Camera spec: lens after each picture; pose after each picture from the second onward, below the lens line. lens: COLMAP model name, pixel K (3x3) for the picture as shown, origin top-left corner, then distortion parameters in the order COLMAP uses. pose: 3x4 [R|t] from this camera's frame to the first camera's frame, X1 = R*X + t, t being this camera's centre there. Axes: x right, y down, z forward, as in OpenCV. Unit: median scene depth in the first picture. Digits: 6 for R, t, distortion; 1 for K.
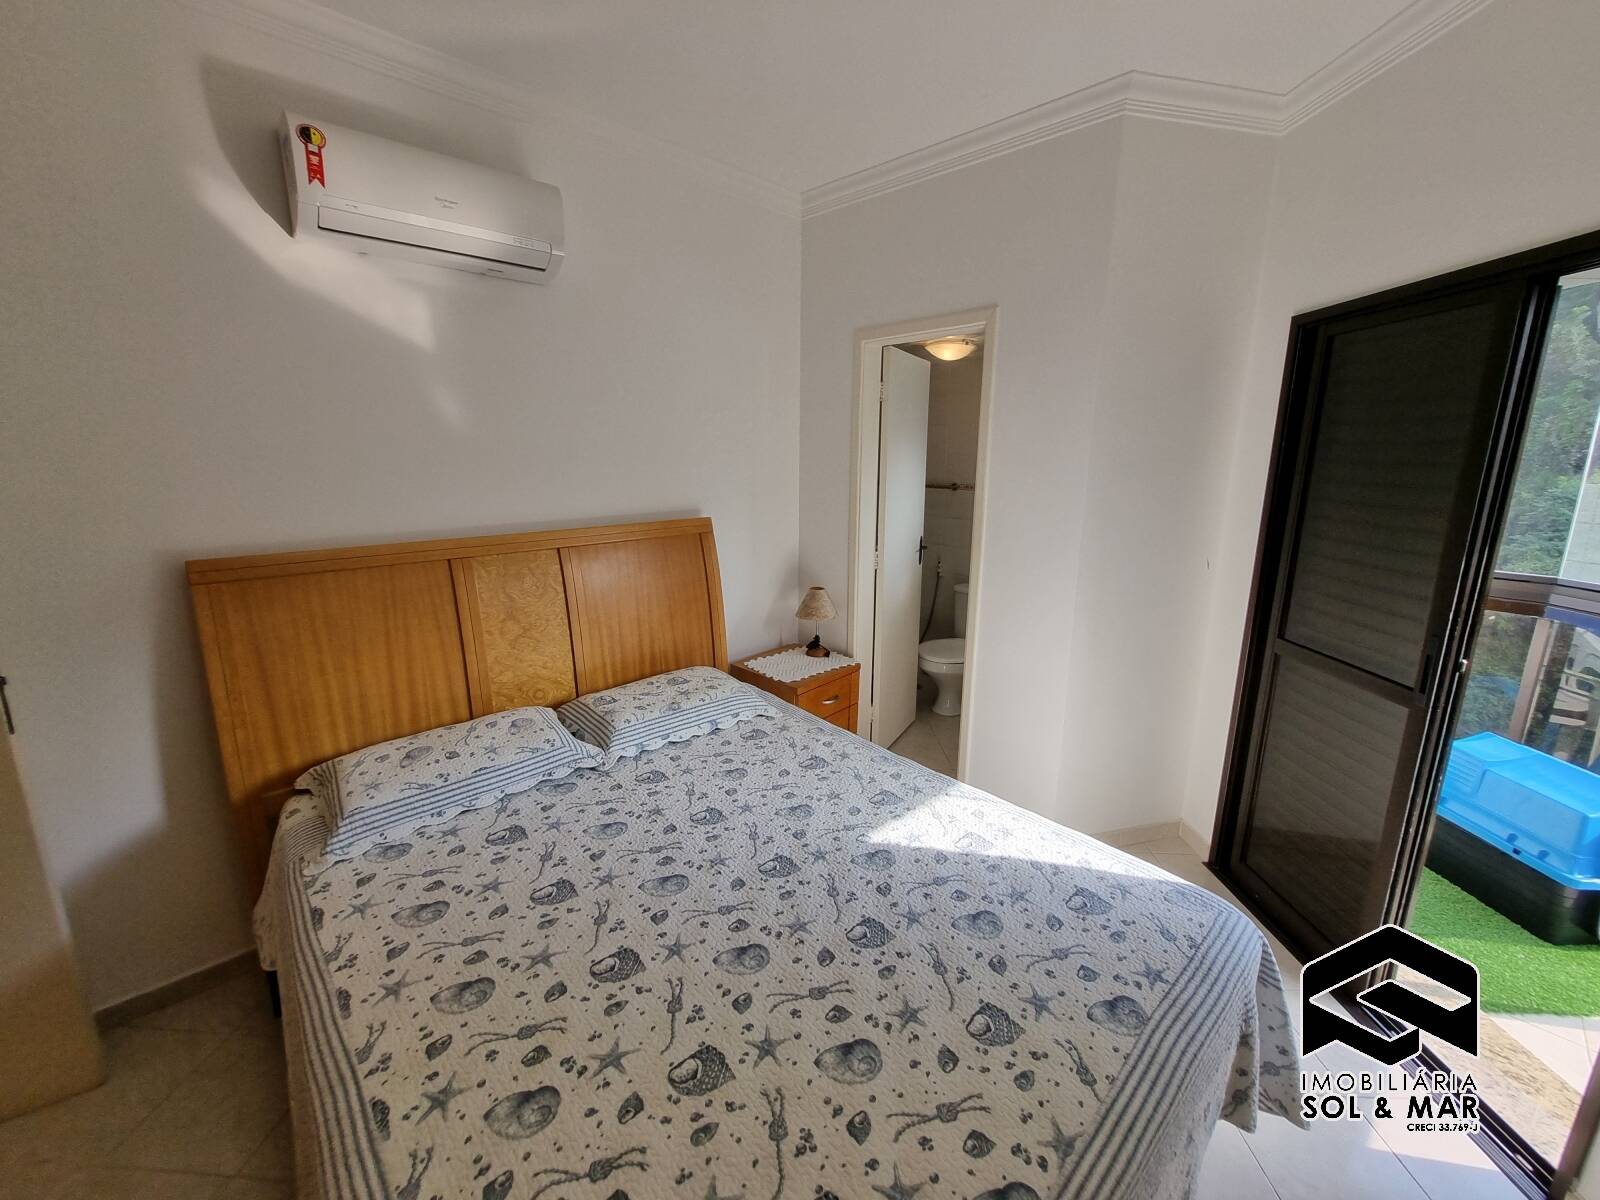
lens RADIAL K [[624.4, 0, 797.5], [0, 624.4, 579.1], [0, 0, 1]] dist [0.001002, -0.000125]
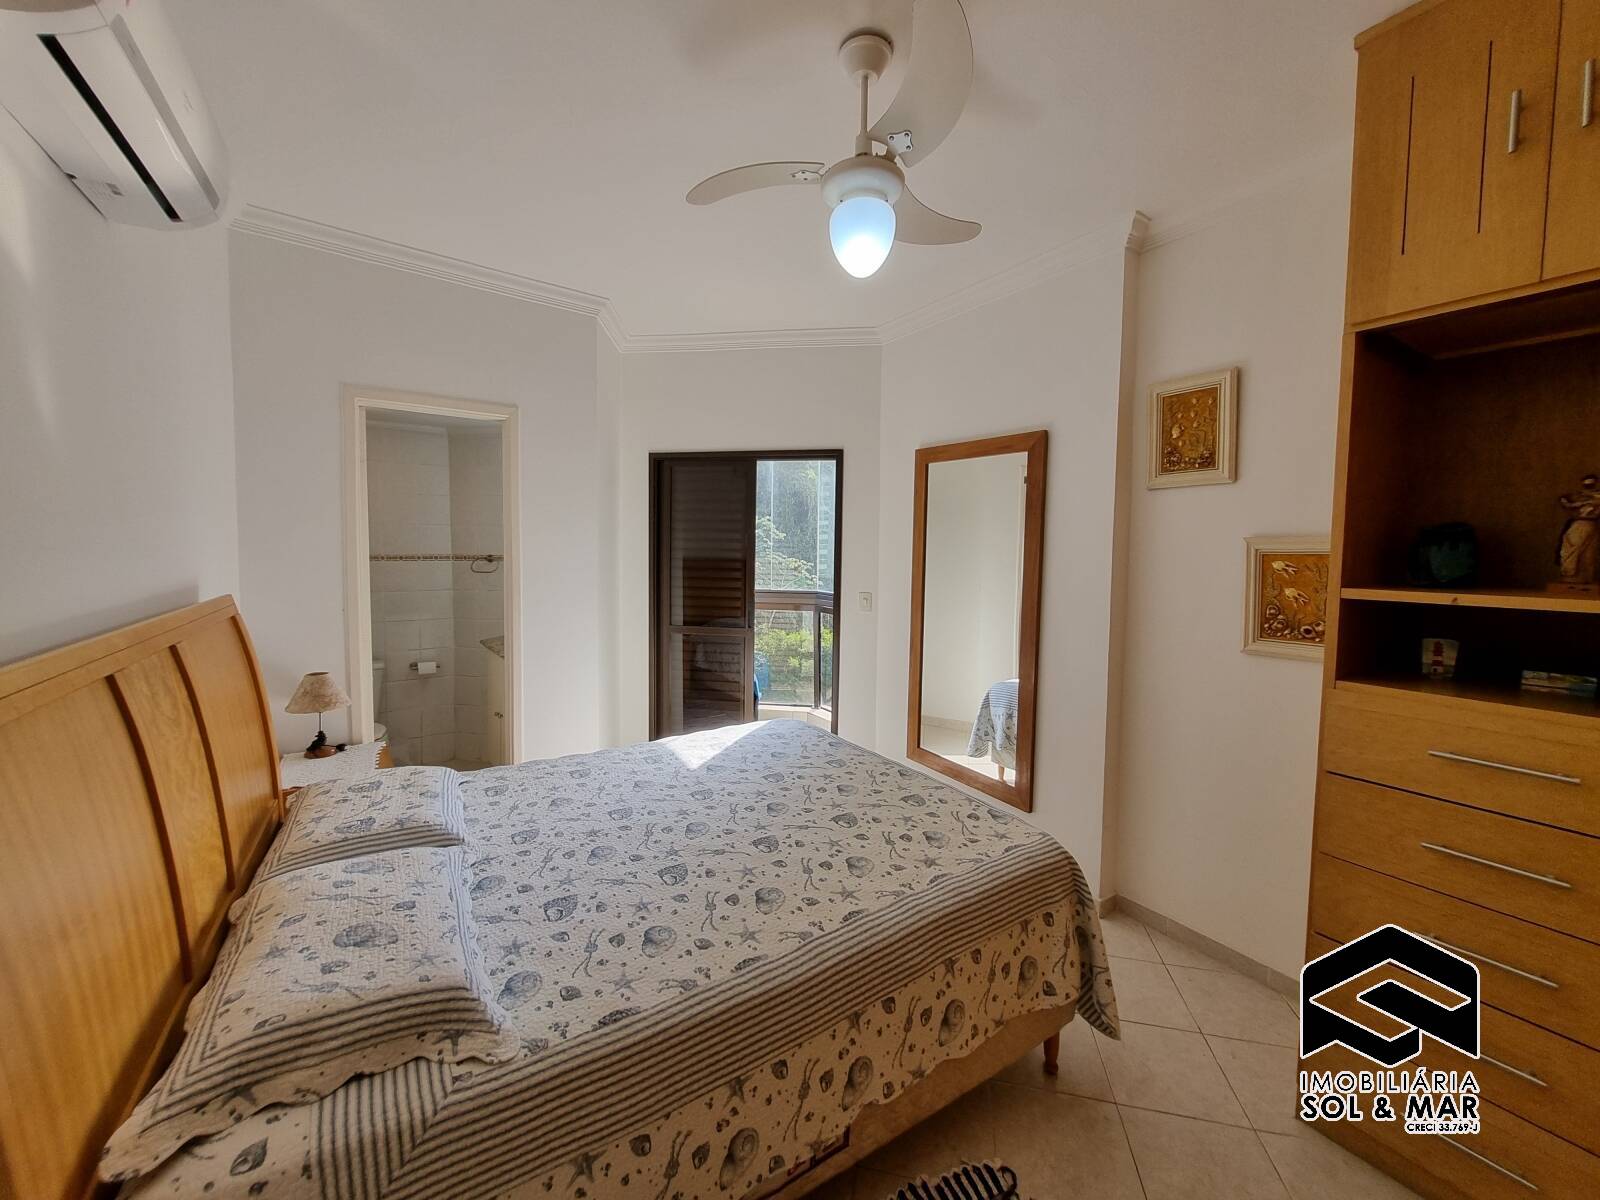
lens RADIAL K [[624.4, 0, 797.5], [0, 624.4, 579.1], [0, 0, 1]] dist [0.001002, -0.000125]
pose [[0.163143, -0.055590, 0.985035, -1.304511], [0.189919, 0.981508, 0.023937, -0.015646], [-0.968150, 0.183172, 0.170684, 0.429754]]
